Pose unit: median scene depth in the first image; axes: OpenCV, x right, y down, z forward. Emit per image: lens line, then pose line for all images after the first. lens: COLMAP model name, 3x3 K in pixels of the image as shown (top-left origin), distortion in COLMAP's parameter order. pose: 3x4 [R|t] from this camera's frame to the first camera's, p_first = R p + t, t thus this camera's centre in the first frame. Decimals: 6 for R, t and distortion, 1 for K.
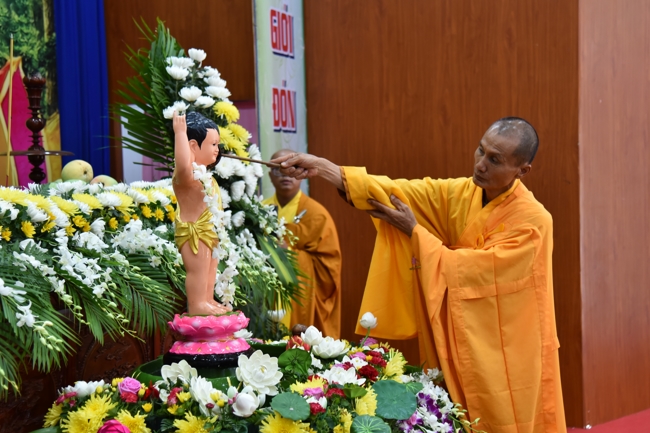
lens RADIAL K [[1143.8, 0, 325.0], [0, 1143.8, 216.5], [0, 0, 1]] dist [0.267968, 0.069421]
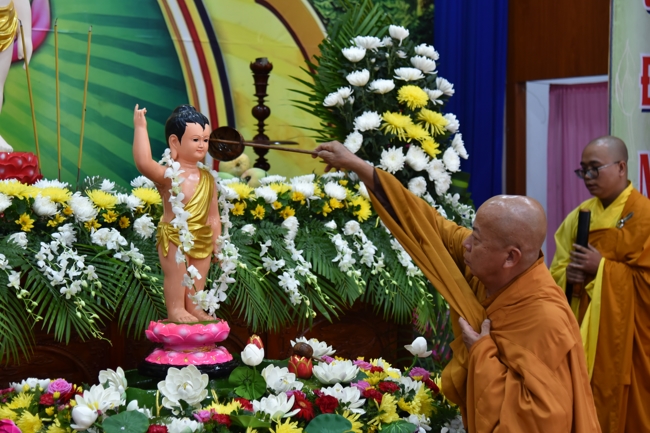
lens RADIAL K [[1375.7, 0, 325.0], [0, 1375.7, 216.5], [0, 0, 1]] dist [0.363957, 0.298682]
pose [[0.837305, 0.039513, -0.545307, 0.531334], [-0.033919, 0.999218, 0.020321, -0.023861], [0.545683, 0.001481, 0.837990, 0.105367]]
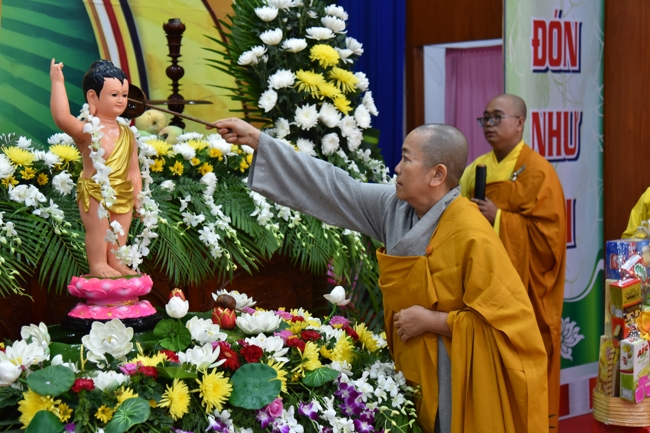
lens RADIAL K [[1272.9, 0, 325.0], [0, 1272.9, 216.5], [0, 0, 1]] dist [0.314642, 0.120728]
pose [[0.876951, 0.041561, -0.478780, 0.489389], [-0.021713, 0.998663, 0.046919, -0.015056], [0.480090, -0.030750, 0.876680, 0.145281]]
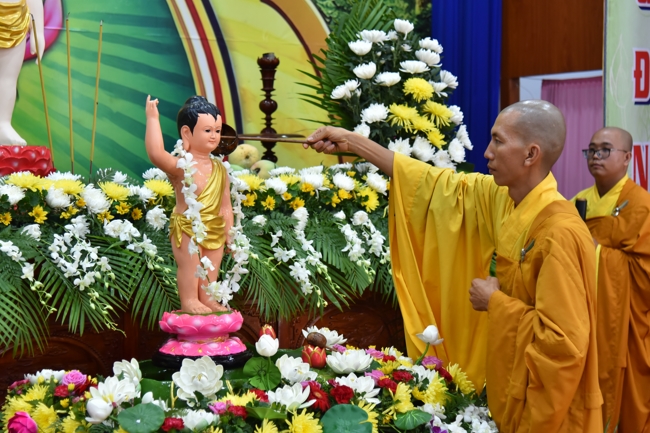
lens RADIAL K [[1272.9, 0, 325.0], [0, 1272.9, 216.5], [0, 0, 1]] dist [0.314642, 0.120728]
pose [[0.840002, 0.036401, -0.541361, 0.480705], [-0.026834, 0.999313, 0.025557, -0.019720], [0.541919, -0.006941, 0.840402, 0.159349]]
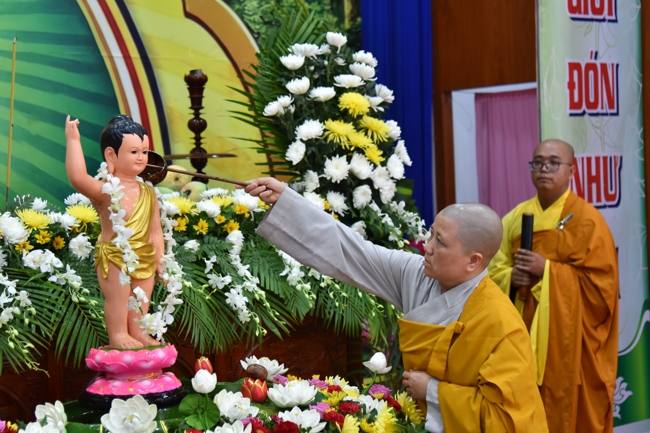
lens RADIAL K [[1272.9, 0, 325.0], [0, 1272.9, 216.5], [0, 0, 1]] dist [0.314642, 0.120728]
pose [[0.869167, 0.005641, -0.494487, 0.447507], [-0.000439, 0.999943, 0.010636, -0.021510], [0.494519, -0.009027, 0.869120, 0.201188]]
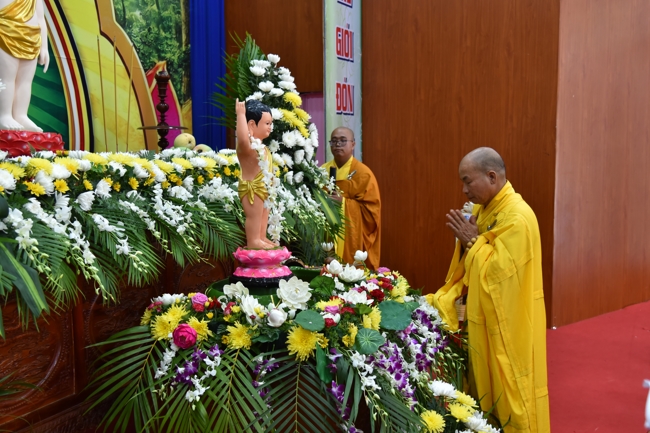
lens RADIAL K [[772.2, 0, 325.0], [0, 772.2, 216.5], [0, 0, 1]] dist [0.035029, 0.031716]
pose [[0.995890, 0.026372, -0.086643, 0.046302], [-0.021268, 0.998013, 0.059316, -0.007881], [0.088035, -0.057229, 0.994472, 0.082136]]
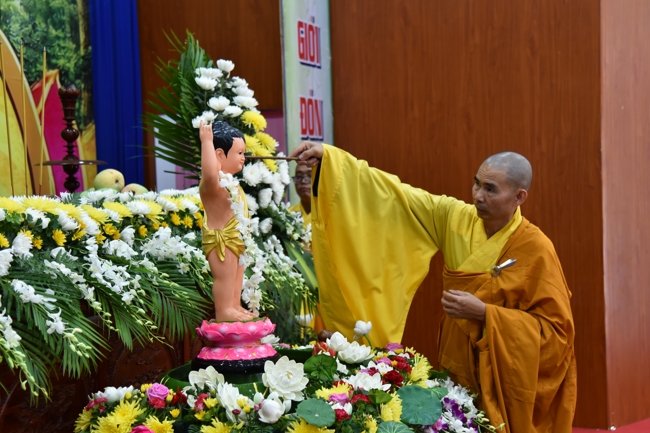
lens RADIAL K [[1102.6, 0, 325.0], [0, 1102.6, 216.5], [0, 0, 1]] dist [0.244125, 0.053984]
pose [[0.999654, -0.004993, -0.025843, 0.003027], [0.004888, 0.999980, -0.004124, -0.001985], [0.025863, 0.003996, 0.999658, 0.021614]]
